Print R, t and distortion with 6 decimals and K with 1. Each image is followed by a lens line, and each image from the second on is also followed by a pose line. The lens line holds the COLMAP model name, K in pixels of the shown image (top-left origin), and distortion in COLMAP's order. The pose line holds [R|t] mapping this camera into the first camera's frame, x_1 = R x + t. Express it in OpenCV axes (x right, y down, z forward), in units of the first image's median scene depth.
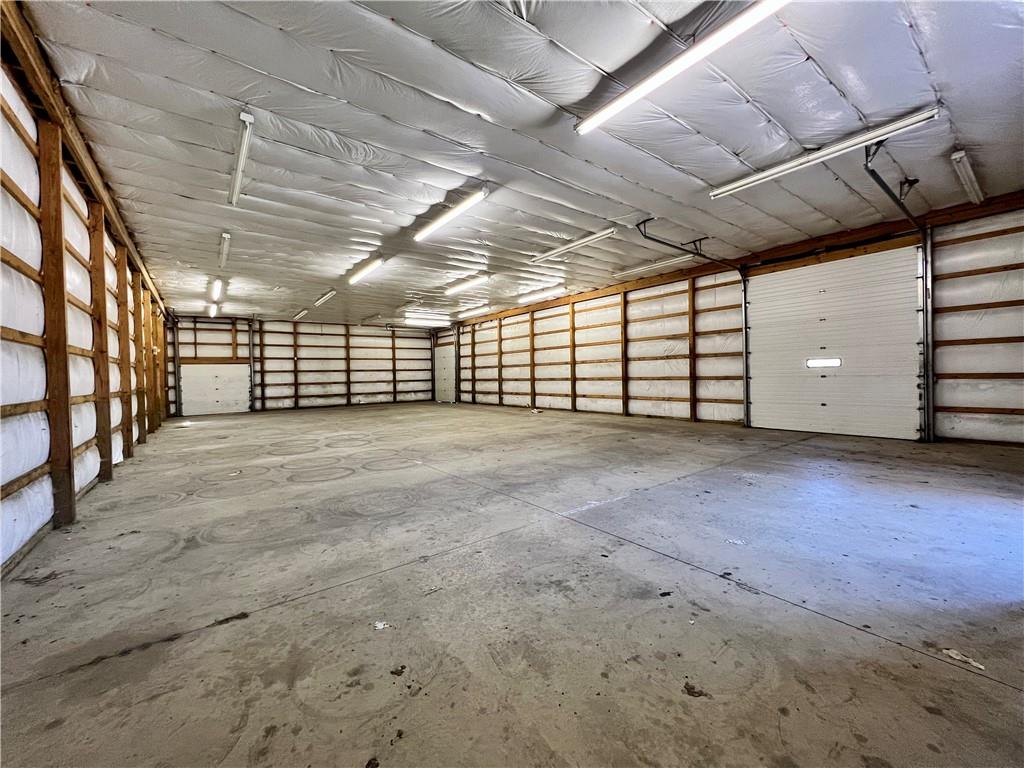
lens RADIAL K [[410.9, 0, 512.0], [0, 410.9, 382.6], [0, 0, 1]] dist [0.001199, 0.000016]
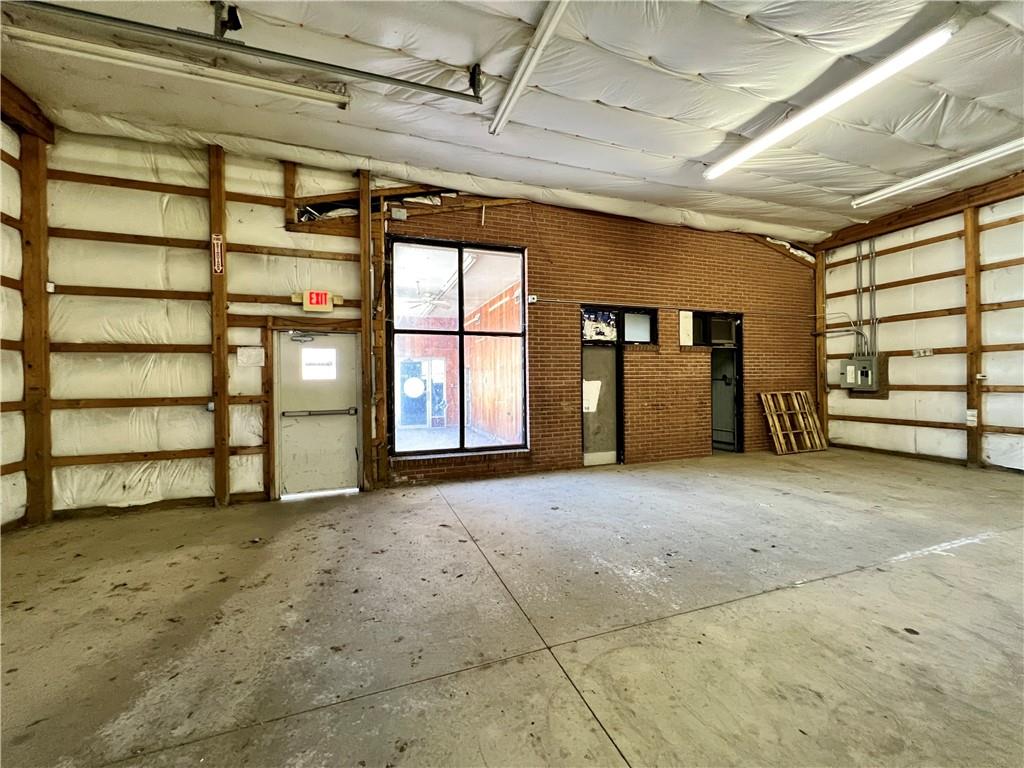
lens RADIAL K [[408.8, 0, 513.2], [0, 408.8, 383.1], [0, 0, 1]] dist [-0.000232, 0.000158]
pose [[-0.953845, 0.030829, 0.298711, 0.165435], [0.038281, 0.999084, 0.019127, -0.012364], [-0.297848, 0.029679, -0.954152, 0.453000]]
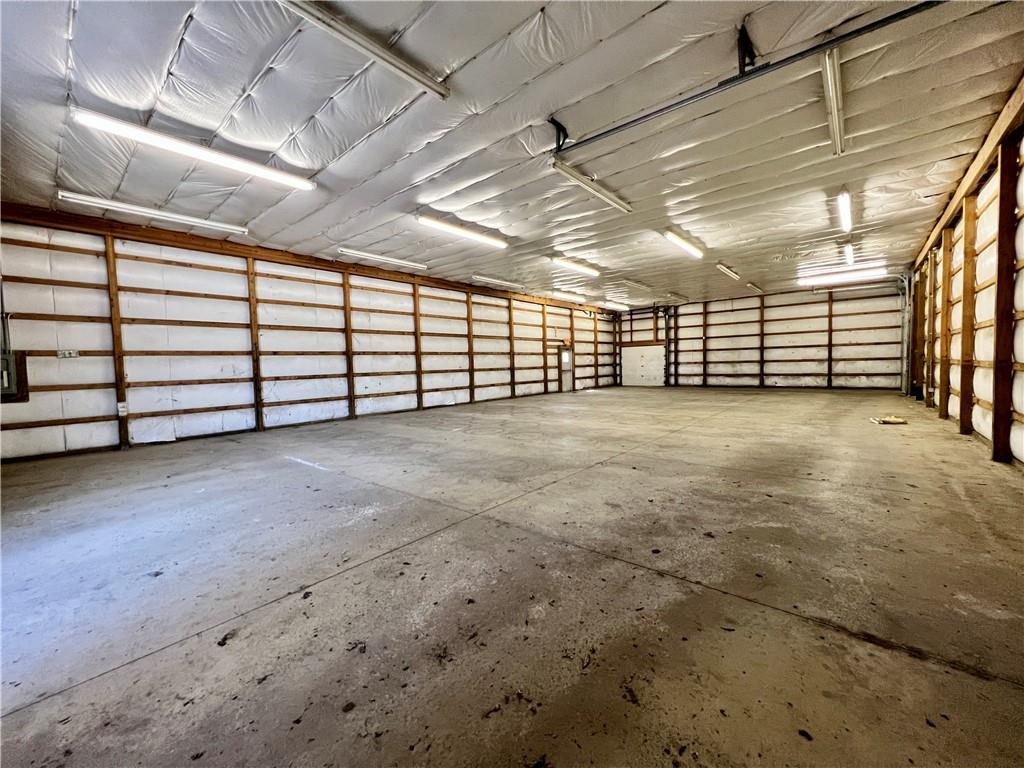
lens RADIAL K [[408.8, 0, 512.1], [0, 408.8, 382.6], [0, 0, 1]] dist [-0.000232, 0.000158]
pose [[0.217167, 0.061292, -0.974208, 0.388438], [0.003836, 0.997965, 0.063642, -0.014163], [0.976127, -0.017558, 0.216490, 0.318685]]
